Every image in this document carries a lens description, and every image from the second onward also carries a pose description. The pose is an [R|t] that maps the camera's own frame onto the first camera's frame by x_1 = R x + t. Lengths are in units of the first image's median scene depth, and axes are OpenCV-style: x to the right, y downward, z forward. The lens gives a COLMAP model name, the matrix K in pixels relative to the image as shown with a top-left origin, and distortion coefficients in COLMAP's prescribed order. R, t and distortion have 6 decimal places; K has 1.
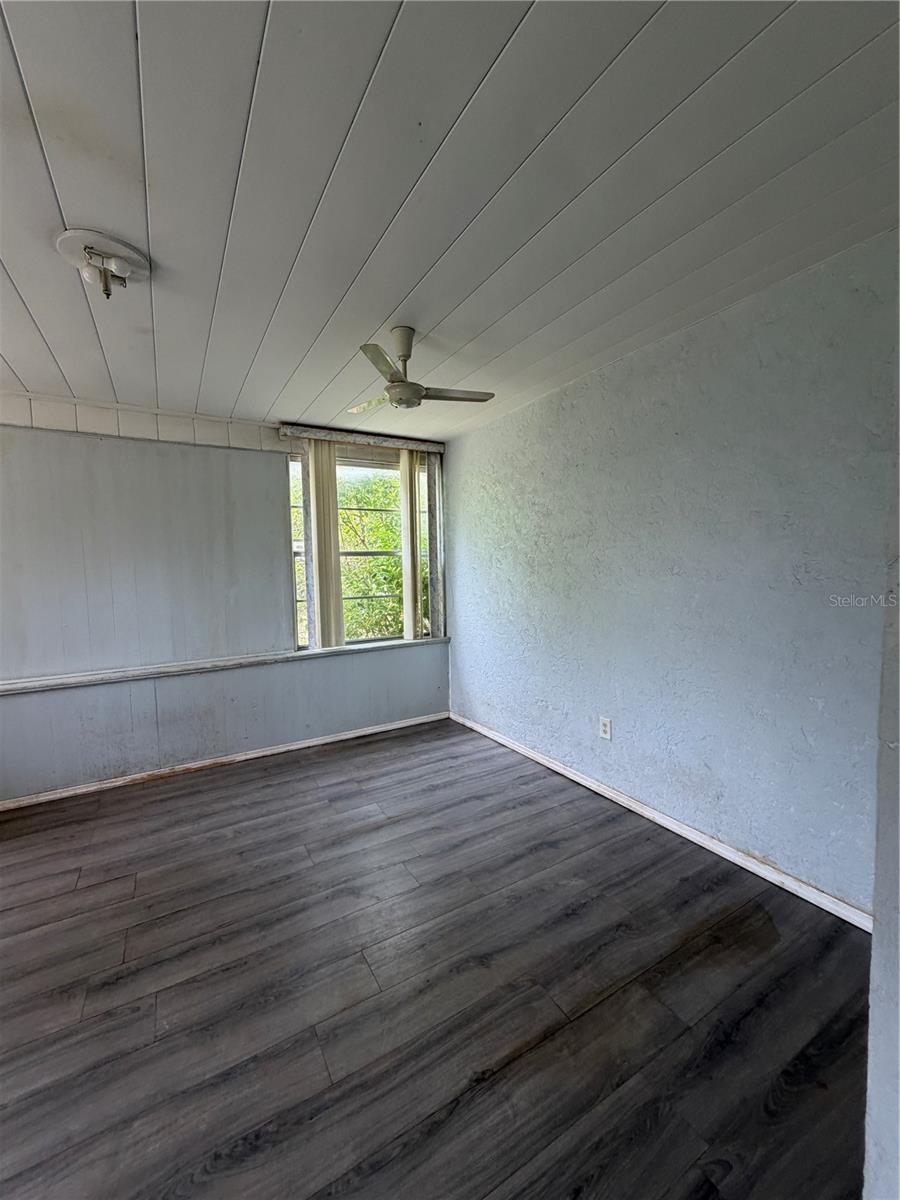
lens RADIAL K [[480.2, 0, 450.1], [0, 480.2, 595.4], [0, 0, 1]] dist [-0.000002, 0.000325]
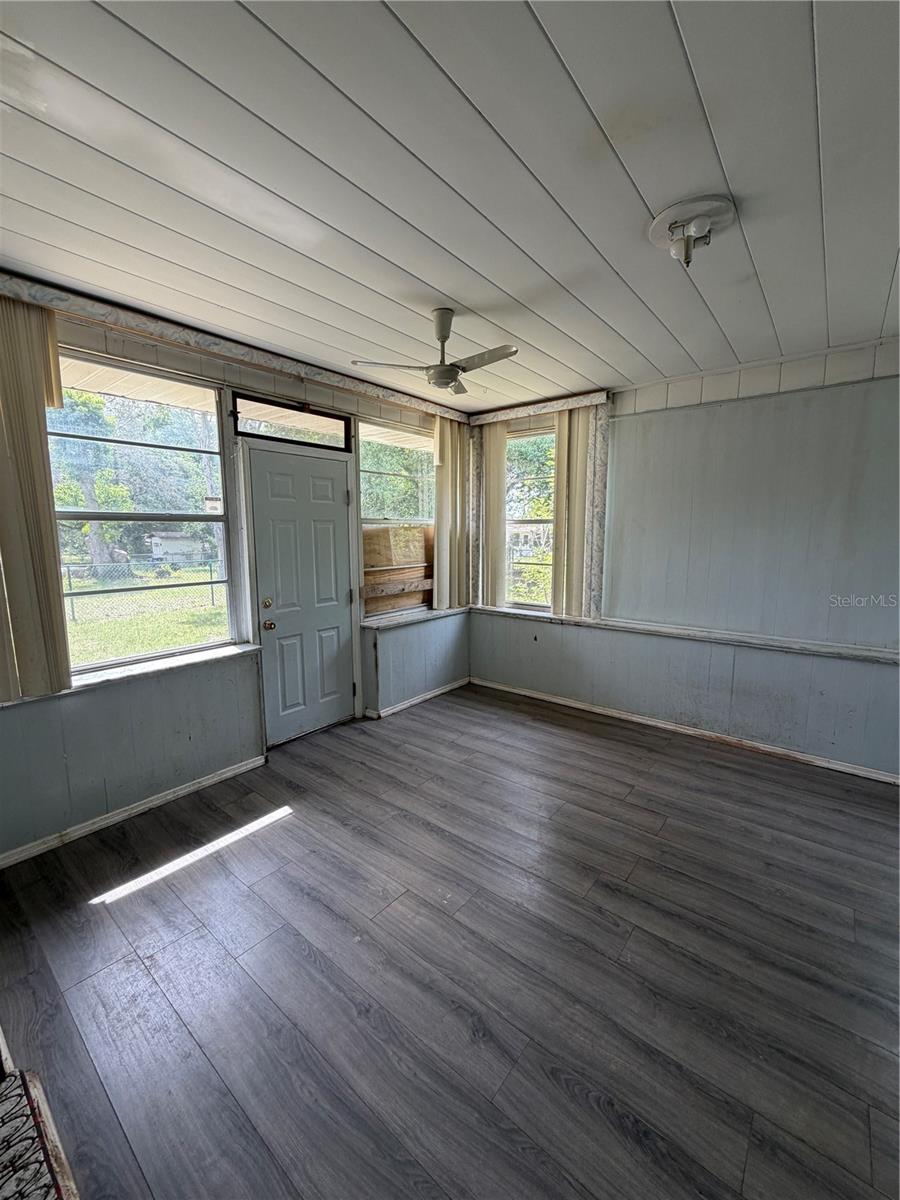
lens RADIAL K [[480.2, 0, 450.1], [0, 480.2, 595.4], [0, 0, 1]] dist [-0.000002, 0.000325]
pose [[0.355066, 0.144679, -0.923578, 0.070539], [-0.066567, 0.989357, 0.129391, -0.017876], [0.932468, 0.015537, 0.360917, 0.094066]]
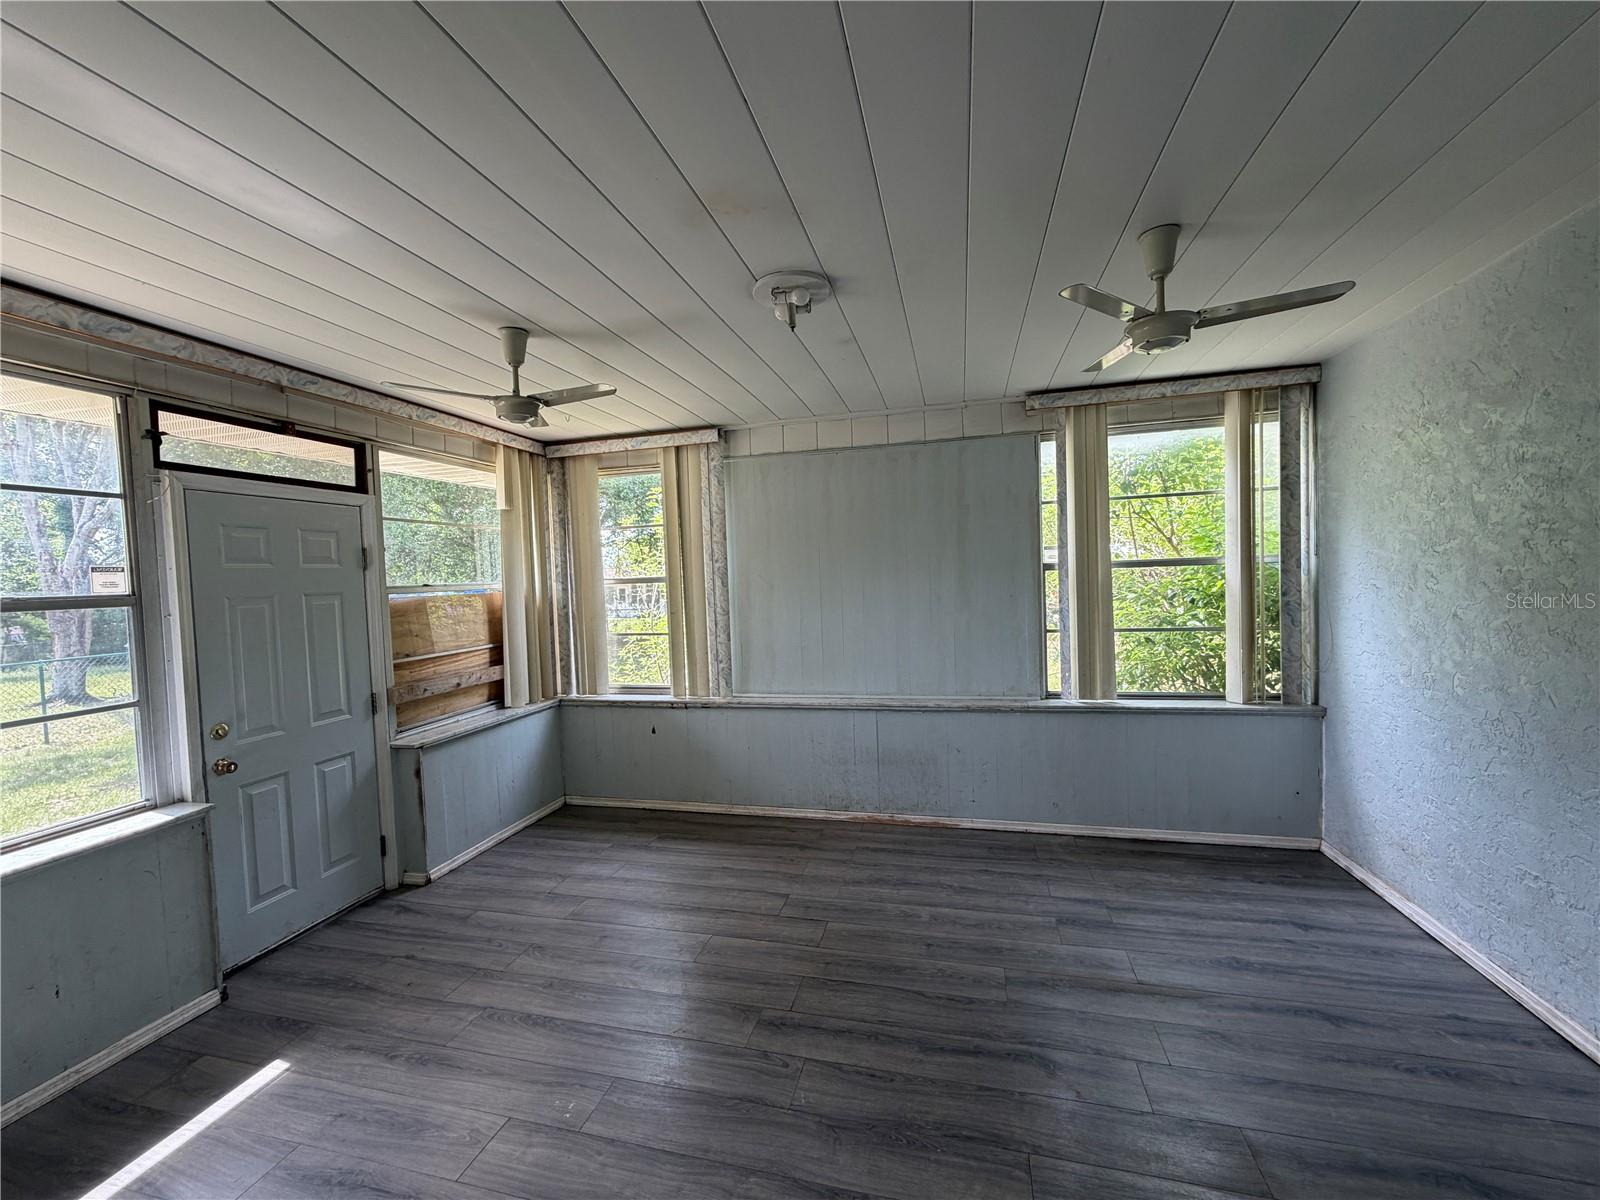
lens RADIAL K [[640.3, 0, 794.7], [0, 640.3, 598.5], [0, 0, 1]] dist [-0.000002, 0.000325]
pose [[0.705584, 0.020235, -0.708337, 0.117766], [-0.023552, 0.999710, 0.005098, -0.039056], [0.708234, 0.013086, 0.705856, 0.042184]]
